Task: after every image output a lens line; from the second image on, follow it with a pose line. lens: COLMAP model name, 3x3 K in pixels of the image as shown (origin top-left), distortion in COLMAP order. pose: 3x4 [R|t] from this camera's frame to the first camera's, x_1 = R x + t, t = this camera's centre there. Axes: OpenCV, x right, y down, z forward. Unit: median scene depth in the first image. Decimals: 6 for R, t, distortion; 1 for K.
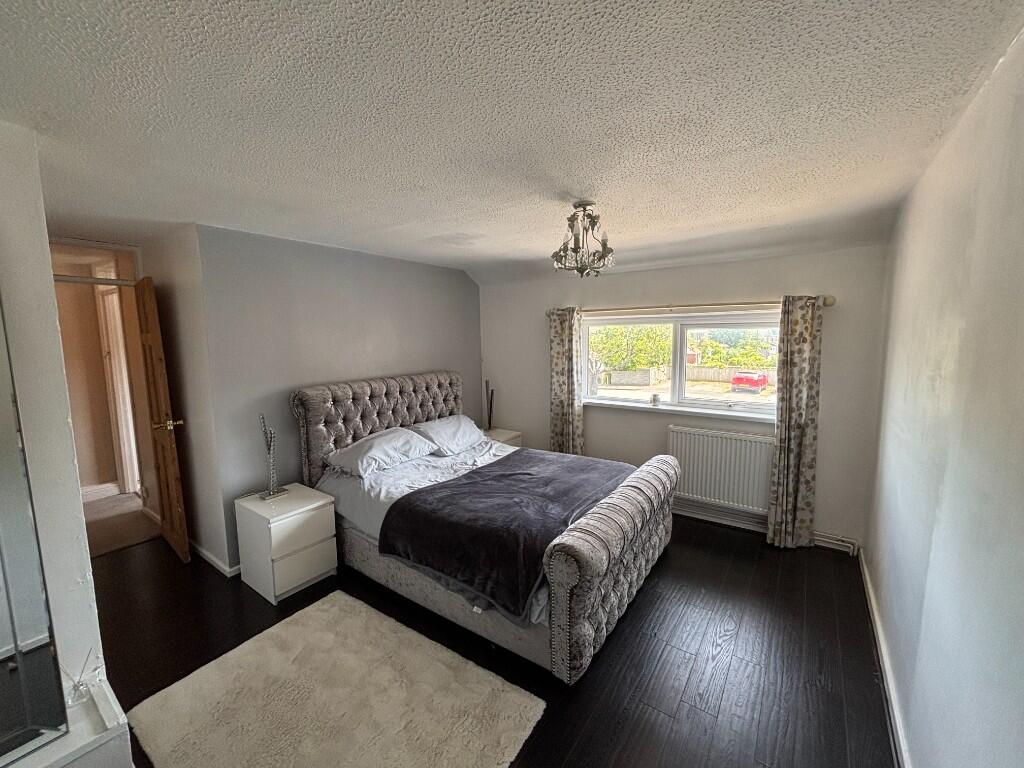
lens RADIAL K [[412.6, 0, 512.0], [0, 412.6, 384.0], [0, 0, 1]] dist [0.000746, 0.000752]
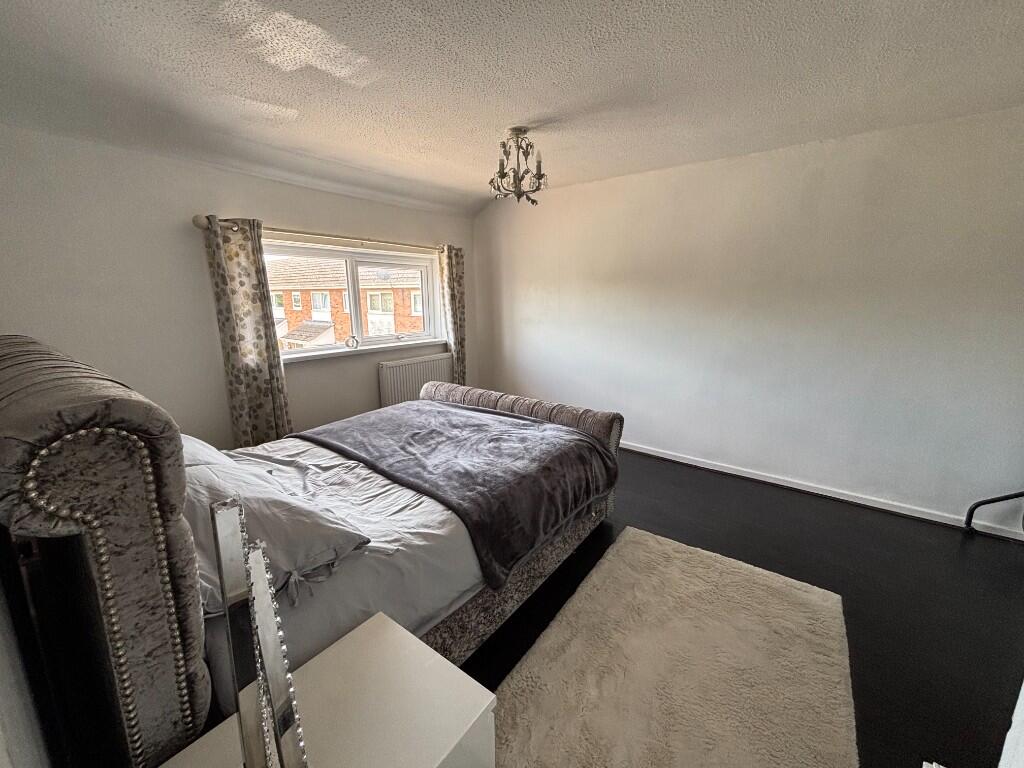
lens RADIAL K [[412.6, 0, 512.0], [0, 412.6, 384.0], [0, 0, 1]] dist [0.000746, 0.000752]
pose [[0.020434, -0.200360, 0.979509, -0.598091], [0.121503, 0.972950, 0.196484, -0.007995], [-0.992381, 0.114998, 0.044225, 0.631294]]
